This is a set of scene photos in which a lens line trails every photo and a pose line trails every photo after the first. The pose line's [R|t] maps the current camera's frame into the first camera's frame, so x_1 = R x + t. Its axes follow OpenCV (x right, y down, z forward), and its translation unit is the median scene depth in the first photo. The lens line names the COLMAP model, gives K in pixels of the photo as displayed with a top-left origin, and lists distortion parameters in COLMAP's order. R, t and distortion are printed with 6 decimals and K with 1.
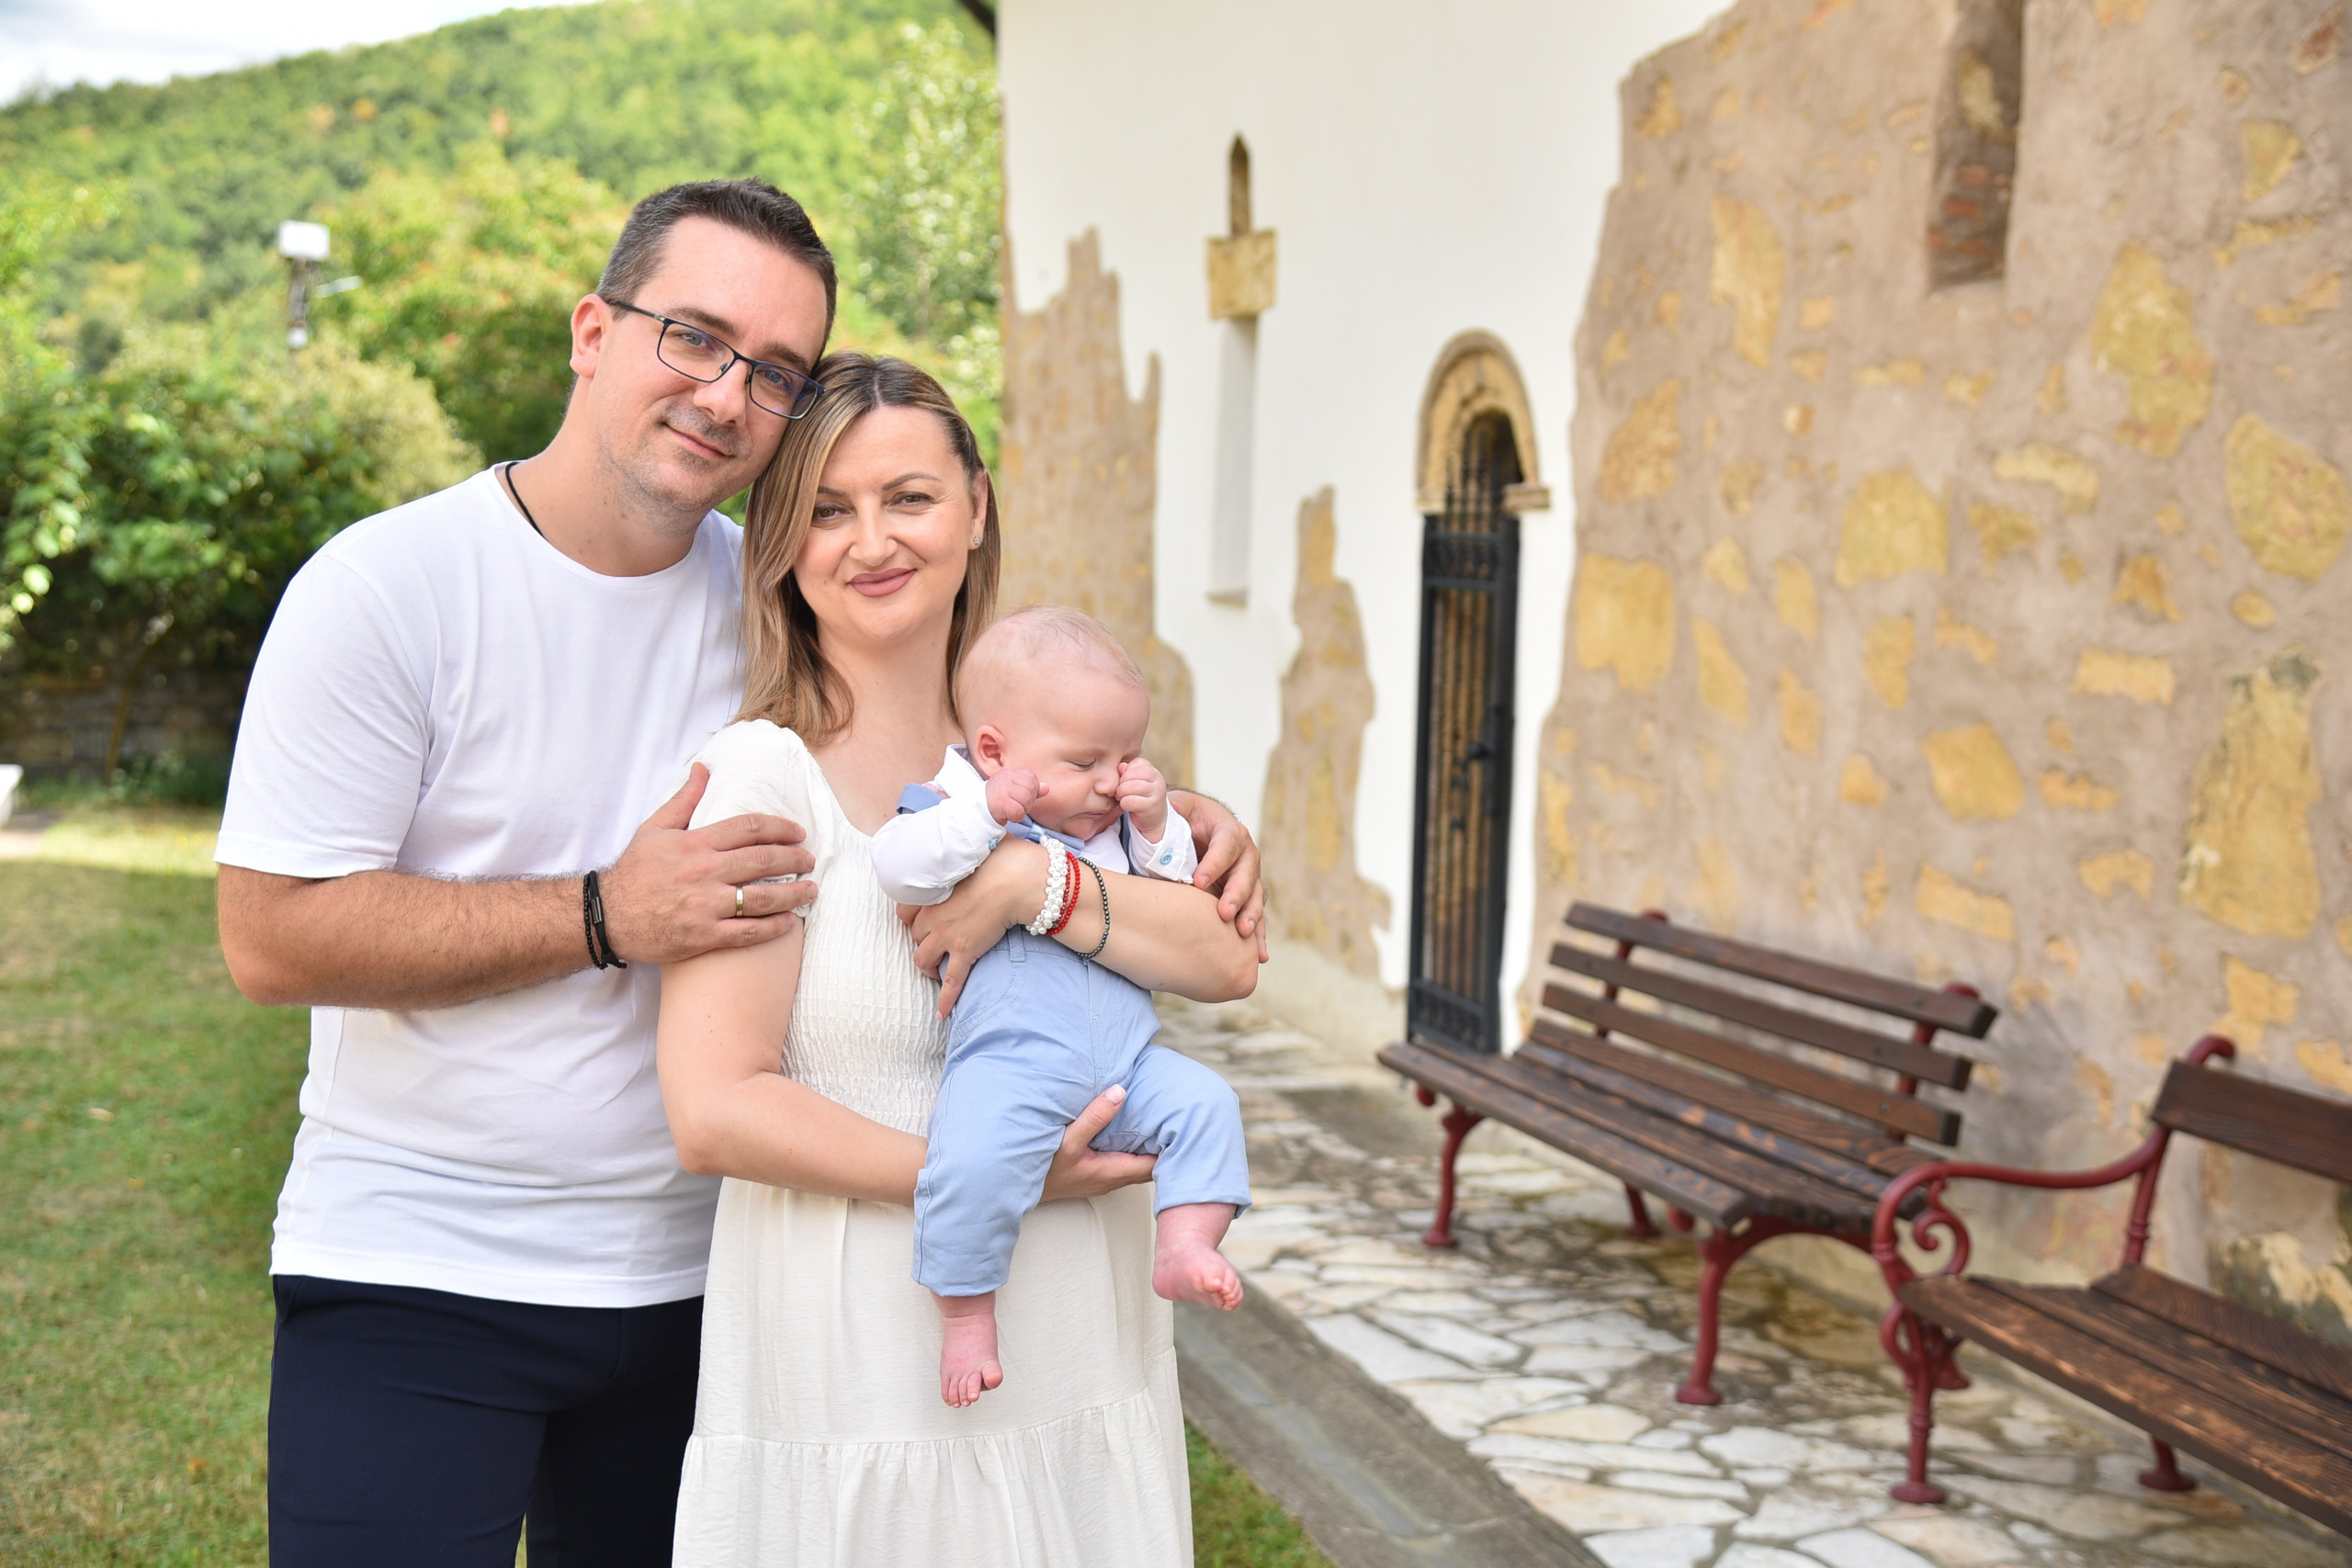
lens RADIAL K [[3253.0, 0, 1170.7], [0, 3253.0, 798.2], [0, 0, 1]] dist [0.247217, 0.000000]
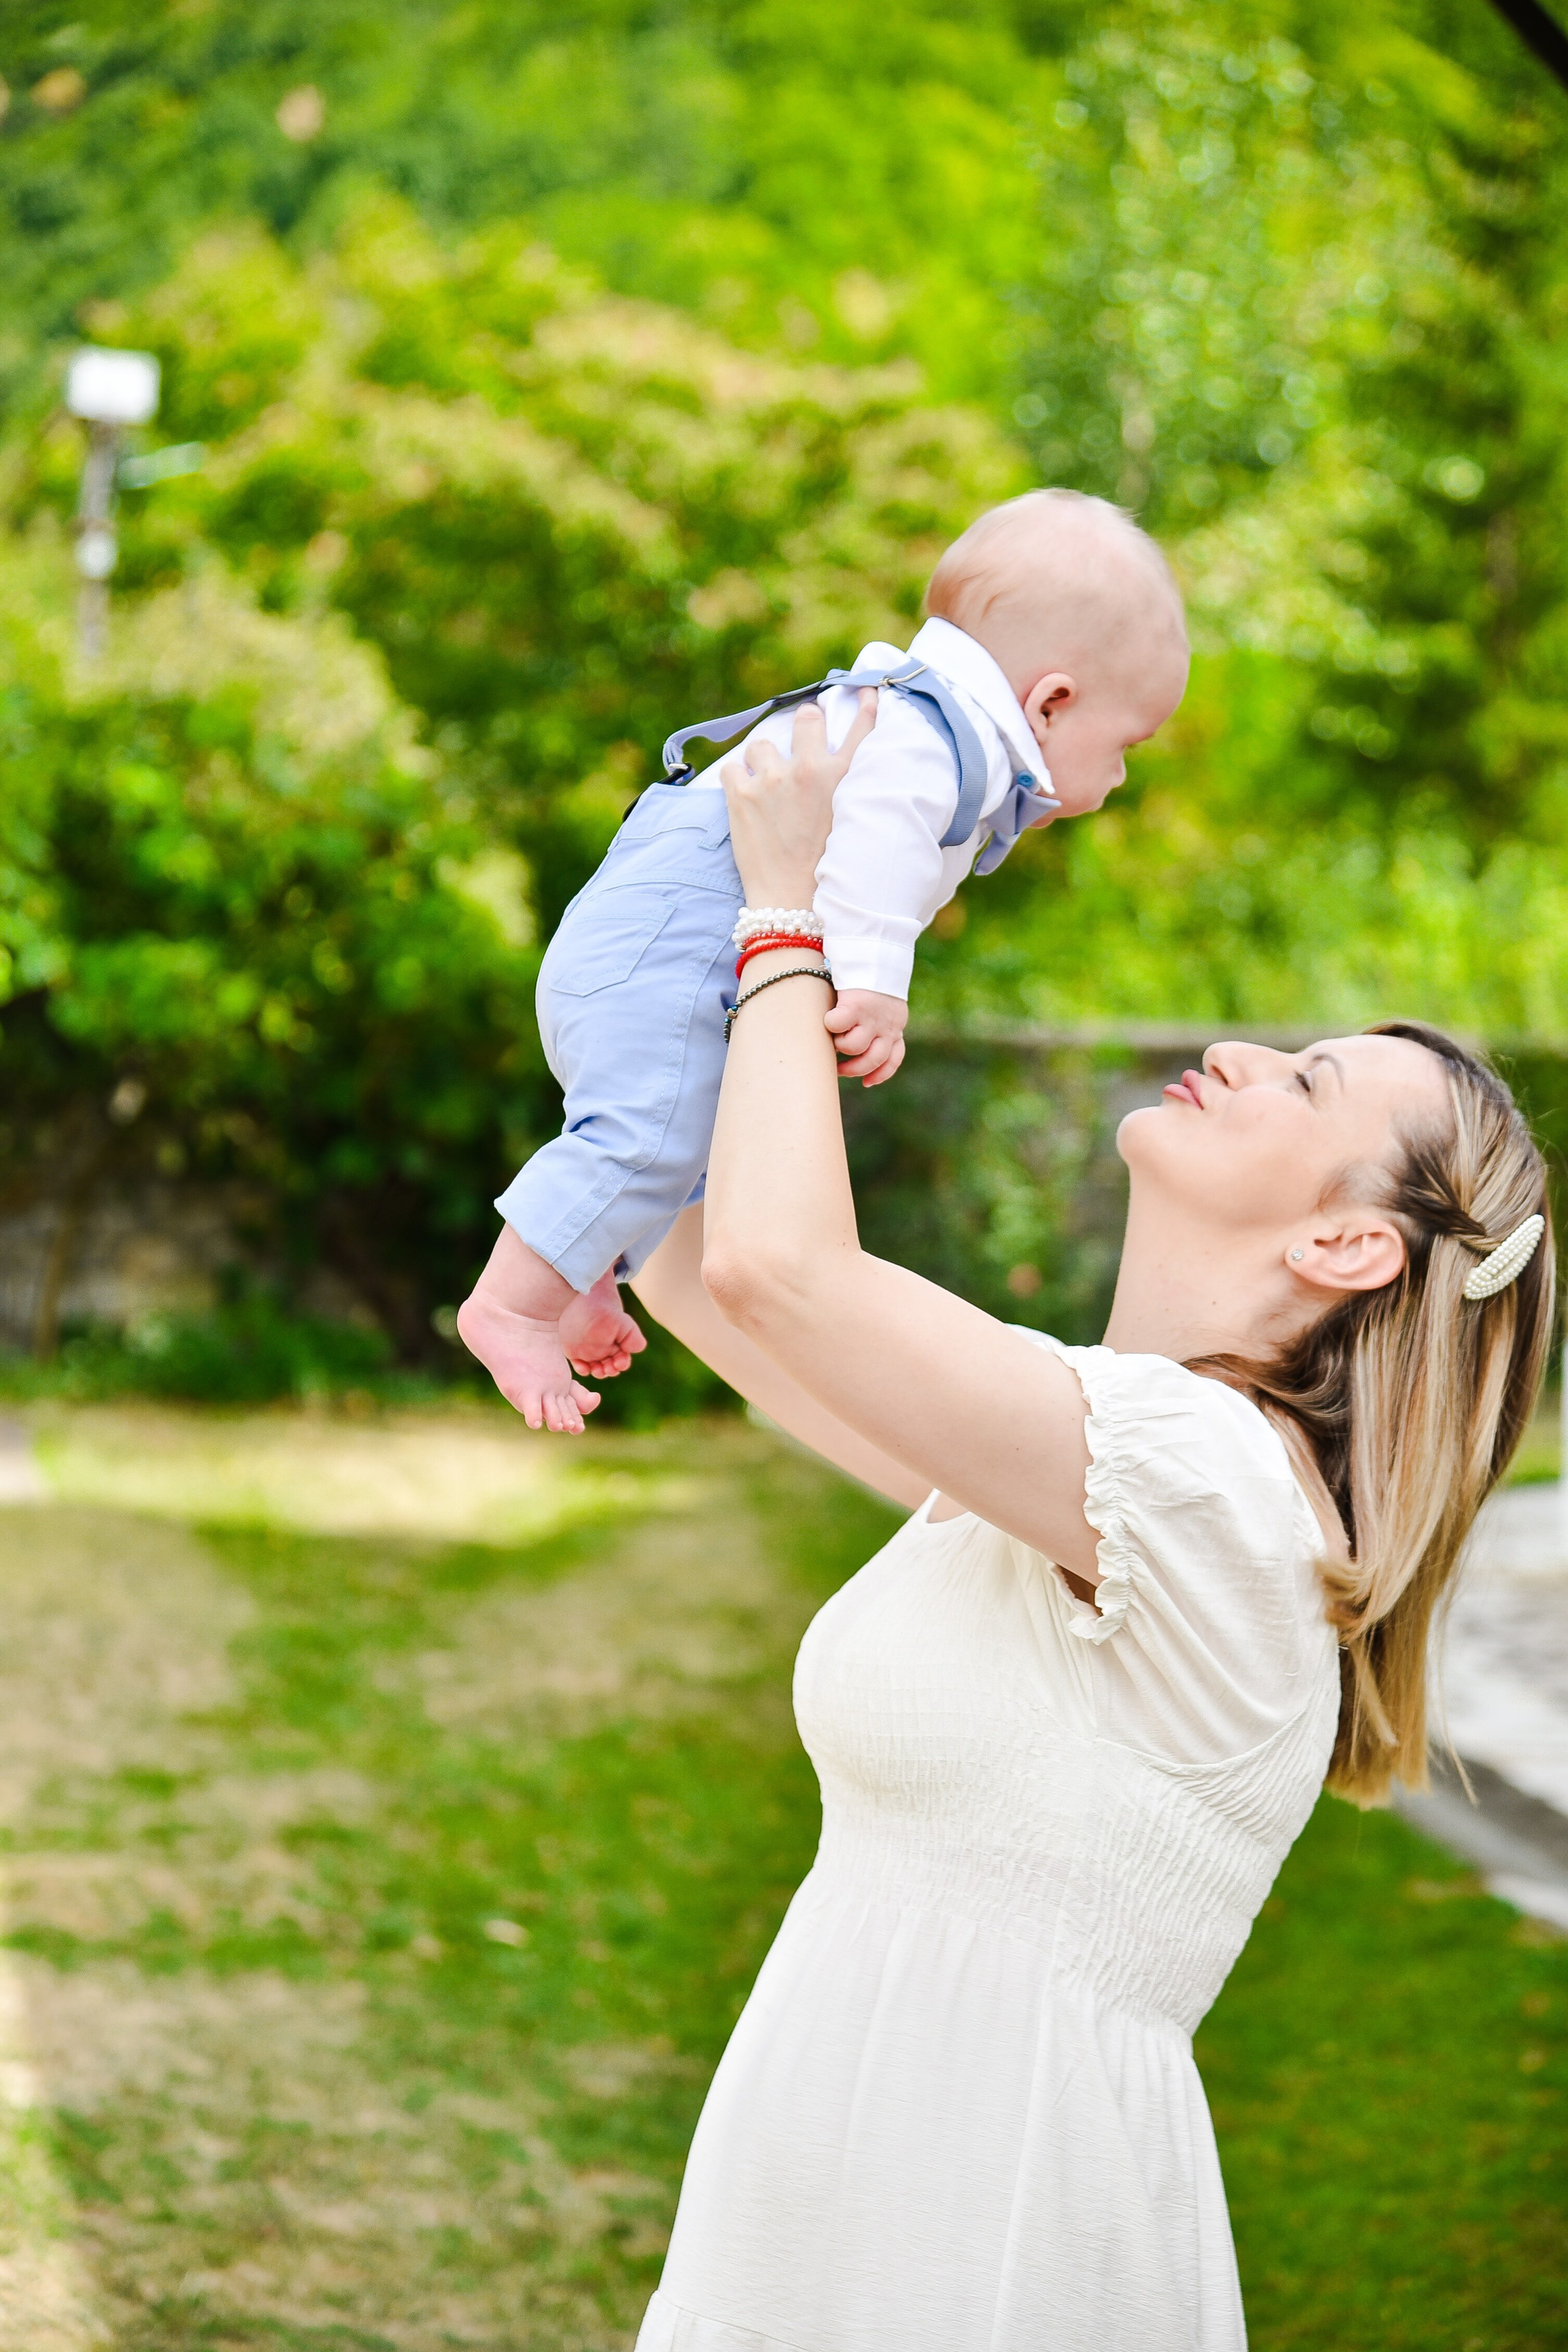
lens RADIAL K [[6014.3, 0, 784.4], [0, 6014.3, 1192.6], [0, 0, 1]] dist [0.721517, 0.000000]
pose [[0.993181, 0.018906, -0.115042, -0.165542], [-0.021950, 0.999440, -0.025248, -0.031149], [0.114500, 0.027601, 0.993040, -0.258563]]
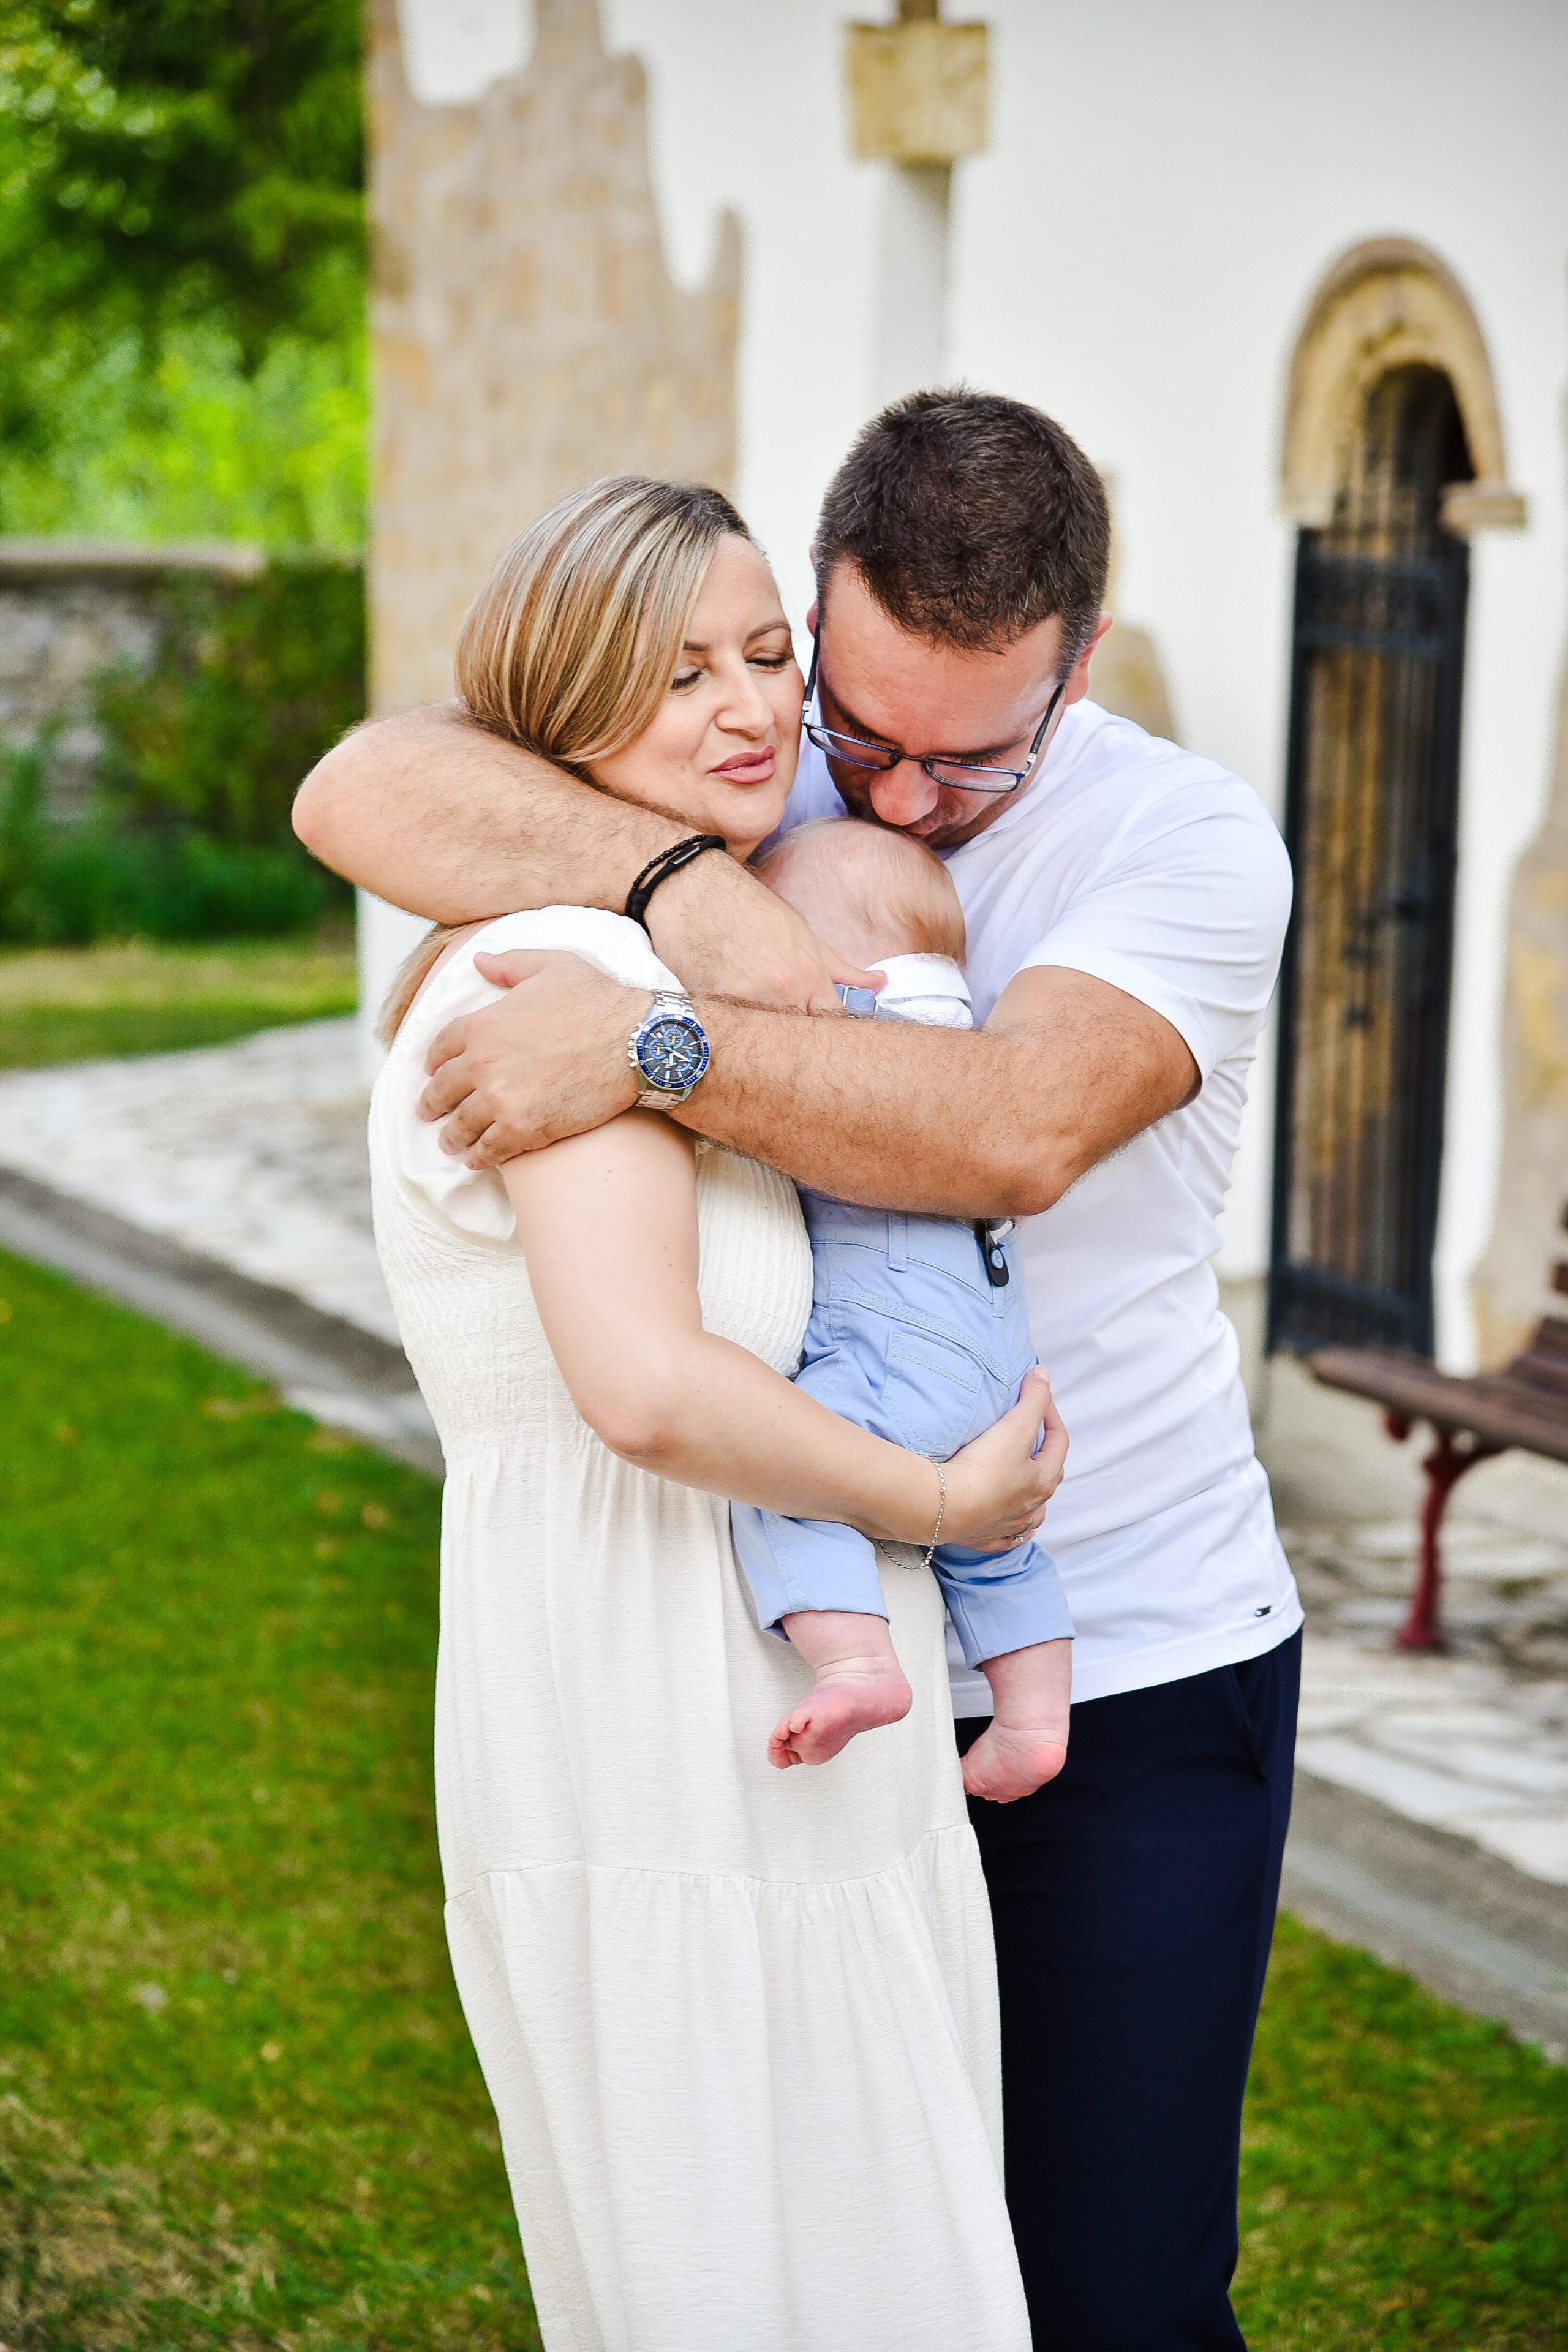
lens RADIAL K [[6578.1, 0, 816.1], [0, 6578.1, 1204.3], [0, 0, 1]] dist [0.913453, 0.000000]
pose [[0.996792, -0.017869, 0.078021, -0.158699], [0.014411, 0.998898, 0.044658, -0.019641], [-0.078733, -0.043390, 0.995951, -0.383987]]
